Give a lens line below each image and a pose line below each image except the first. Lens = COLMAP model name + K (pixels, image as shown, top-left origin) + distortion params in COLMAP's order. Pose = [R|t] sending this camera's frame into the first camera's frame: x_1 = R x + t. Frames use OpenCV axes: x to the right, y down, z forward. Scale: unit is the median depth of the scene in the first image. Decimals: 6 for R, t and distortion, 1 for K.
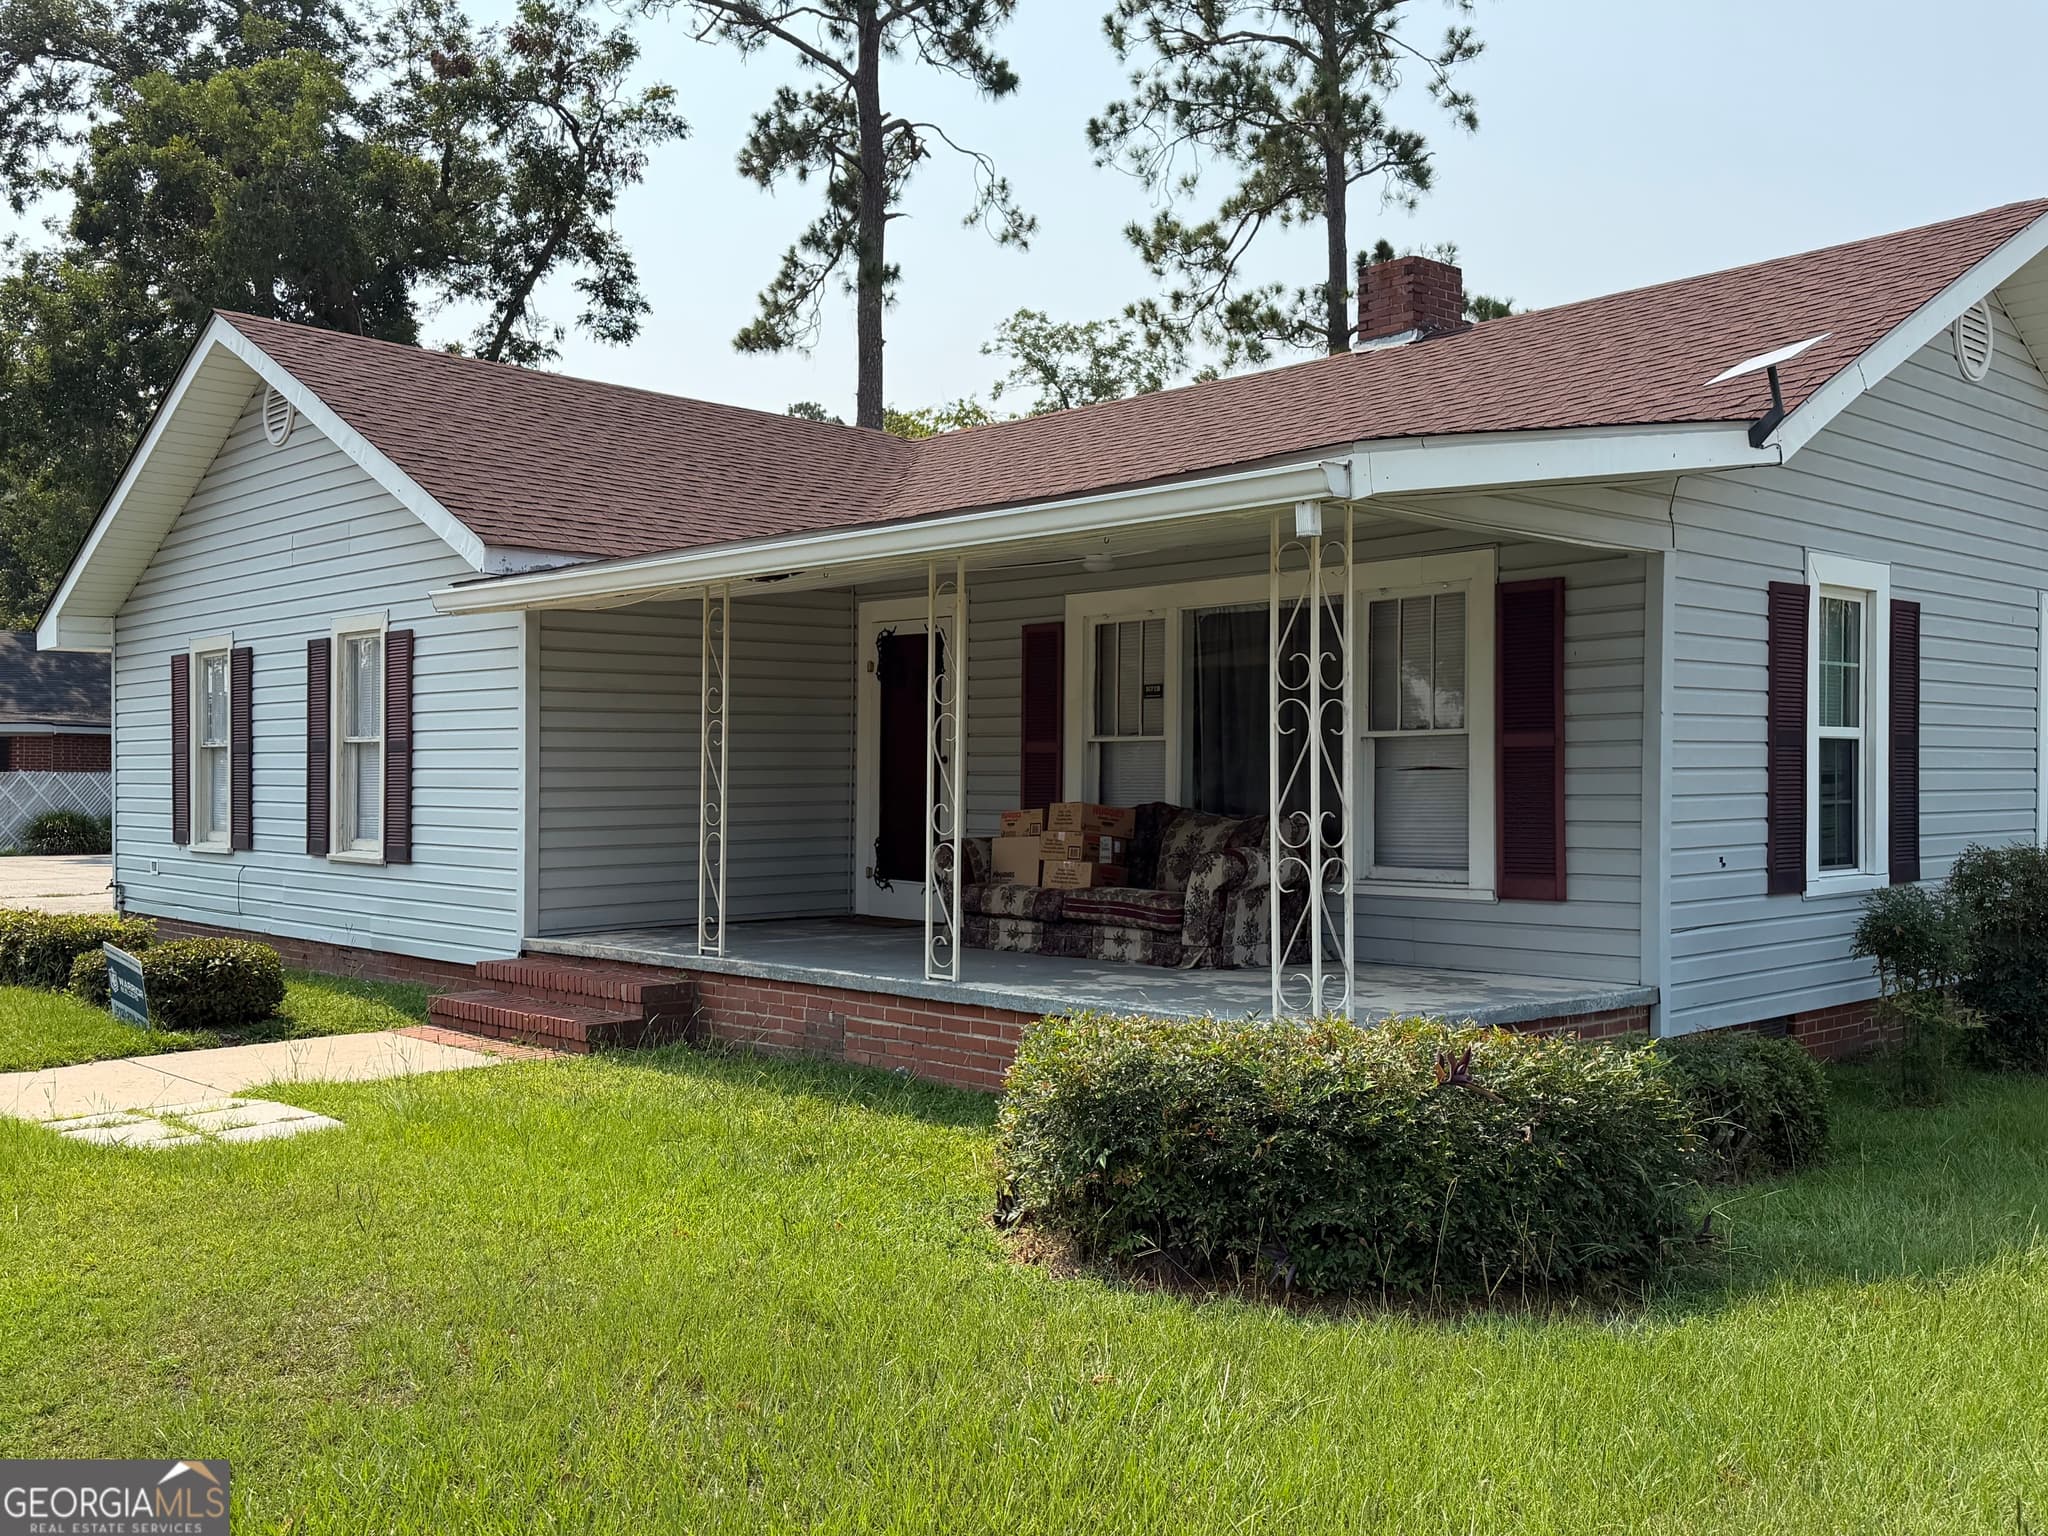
lens RADIAL K [[1867.2, 0, 1009.3], [0, 1867.2, 782.0], [0, 0, 1]] dist [0.138713, -0.268898]
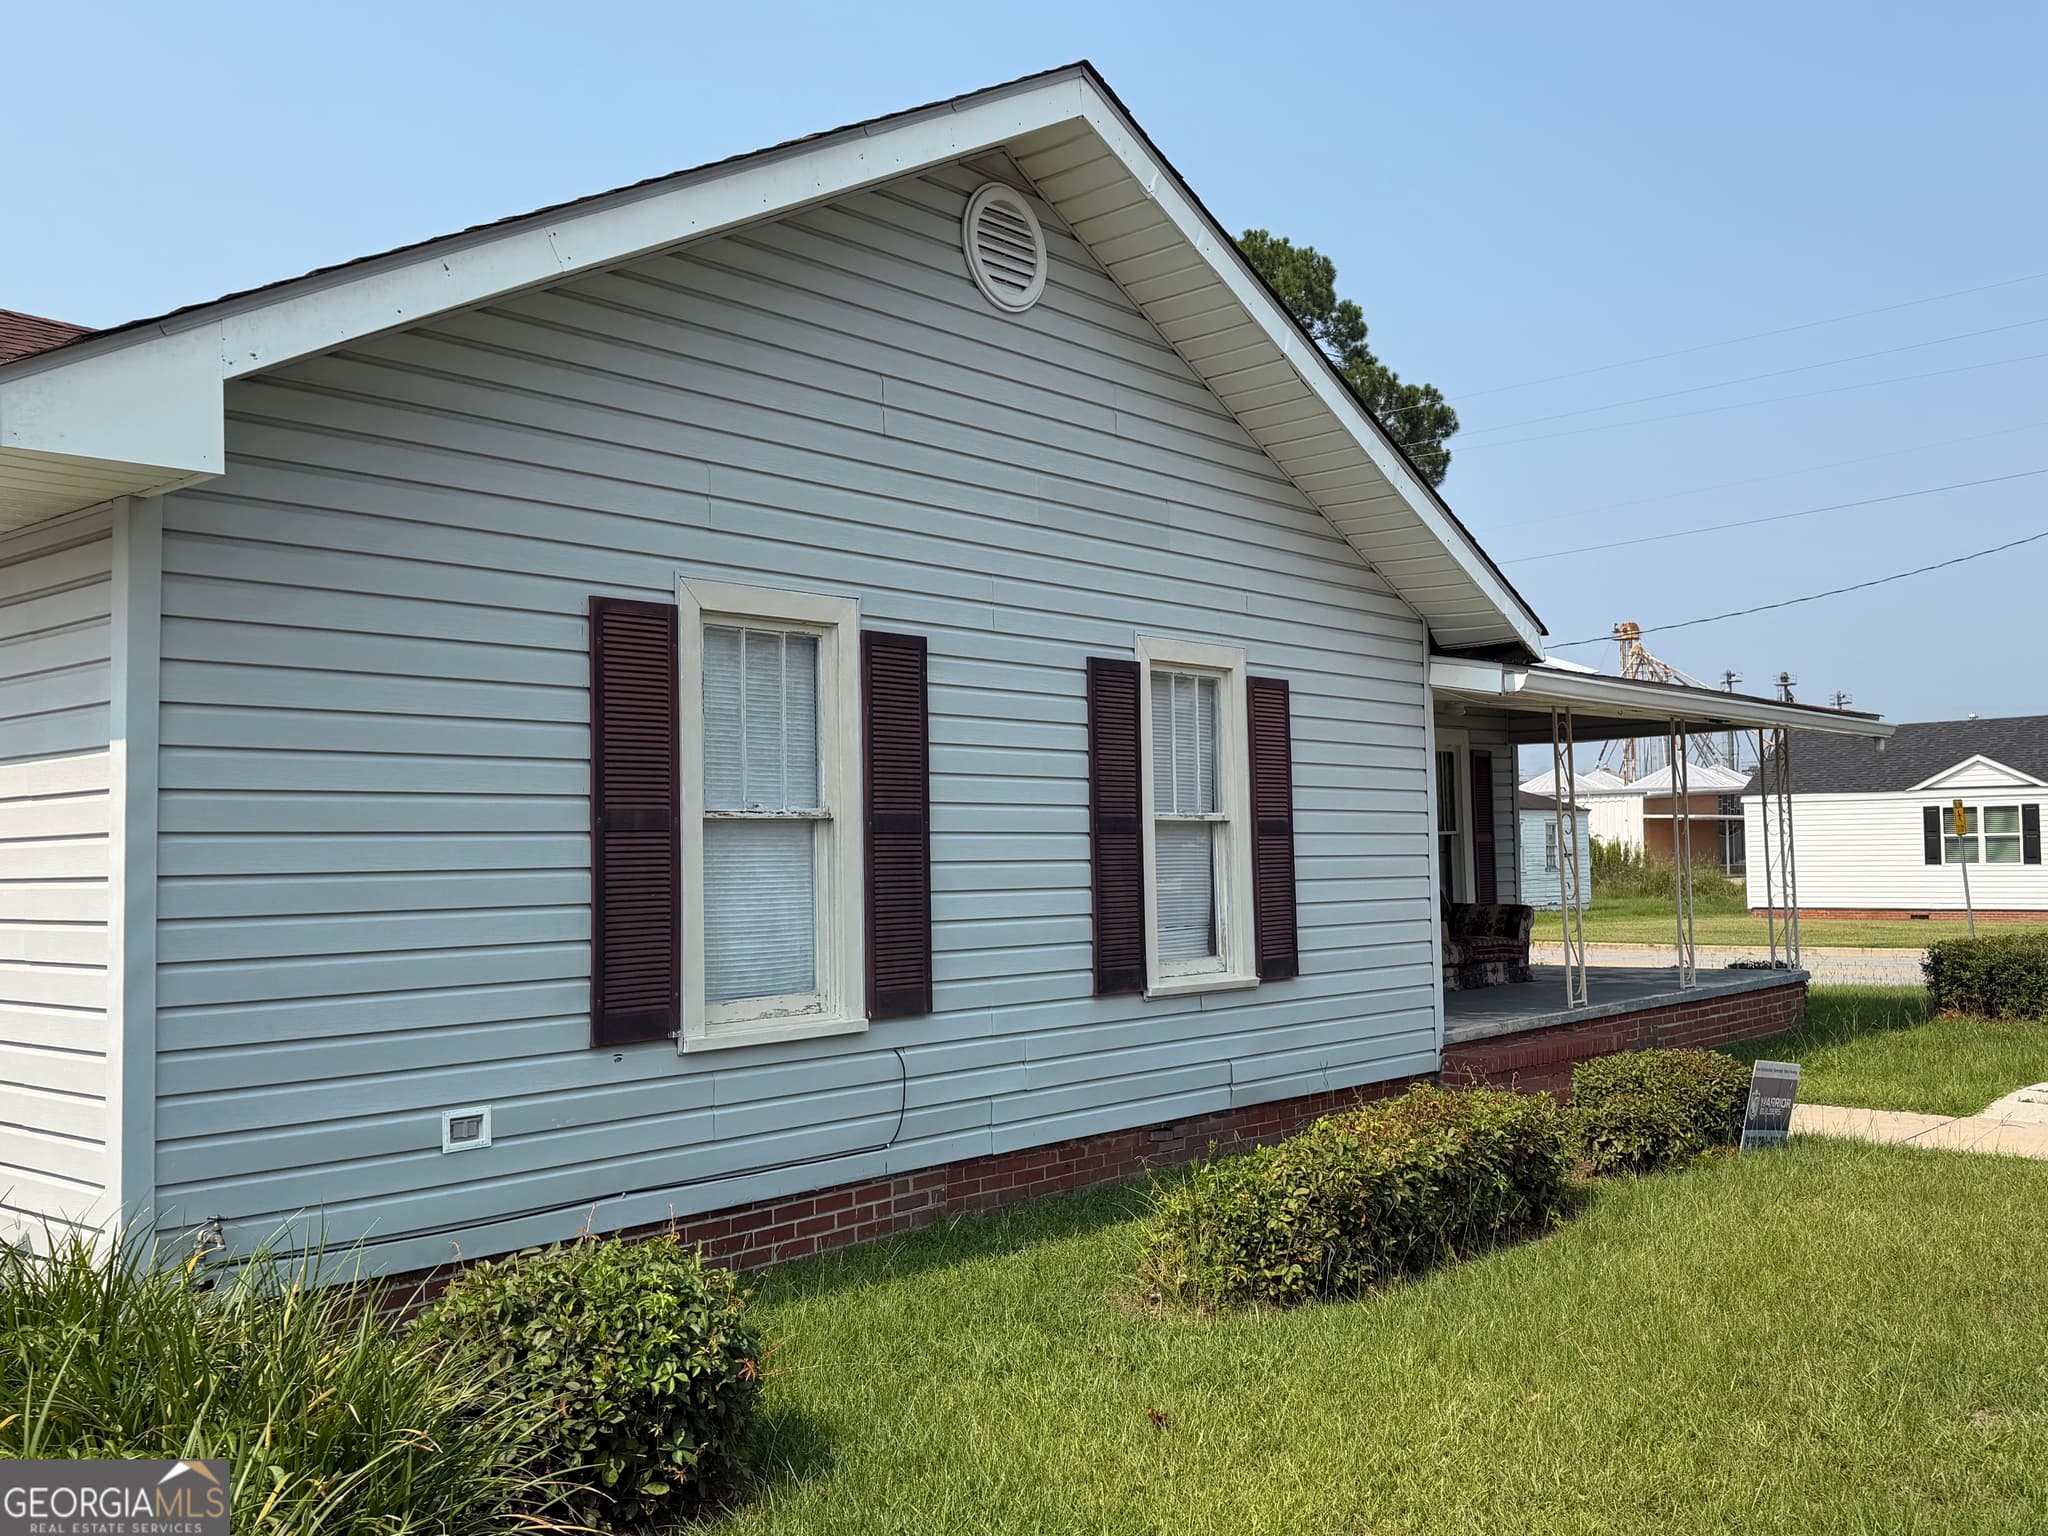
lens RADIAL K [[1859.7, 0, 1031.8], [0, 1859.7, 768.0], [0, 0, 1]] dist [0.206325, -0.453433]
pose [[-0.113632, 0.049657, 0.992281, -0.351406], [0.019610, 0.998668, -0.047731, -0.002863], [-0.993329, 0.014034, -0.114454, 0.389698]]
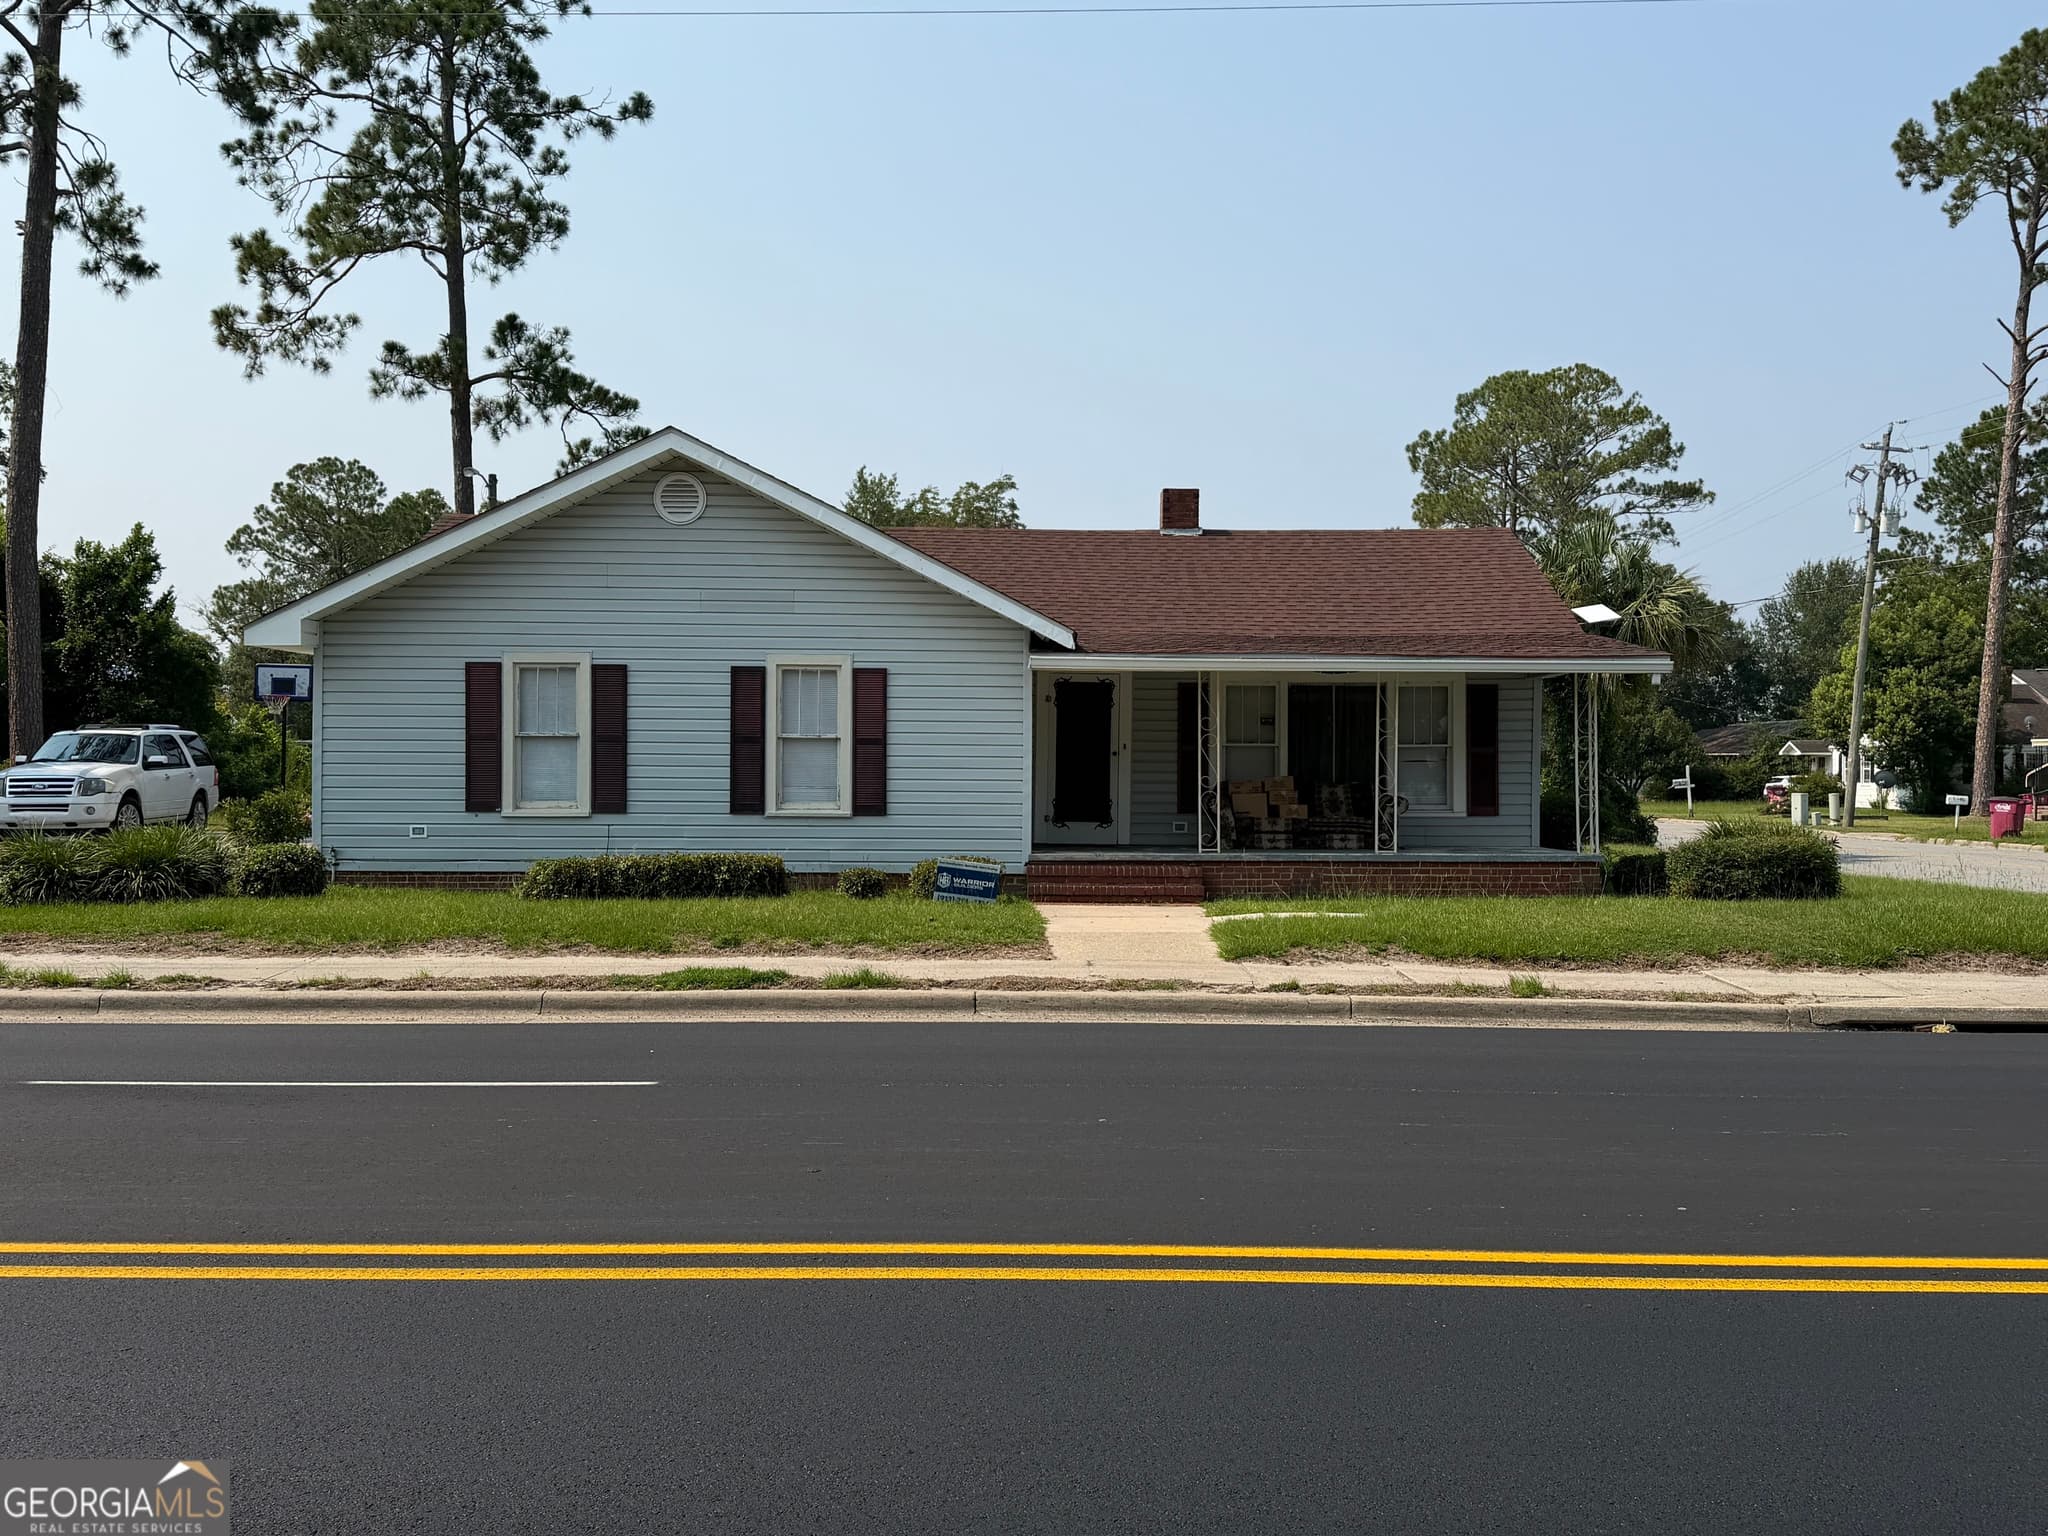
lens RADIAL K [[1852.6, 0, 1038.3], [0, 1852.6, 756.1], [0, 0, 1]] dist [0.168535, -0.309256]
pose [[0.669955, 0.008495, 0.742354, -0.453436], [-0.004367, 0.999962, -0.007502, 0.001465], [-0.742389, 0.001784, 0.669966, -0.046418]]
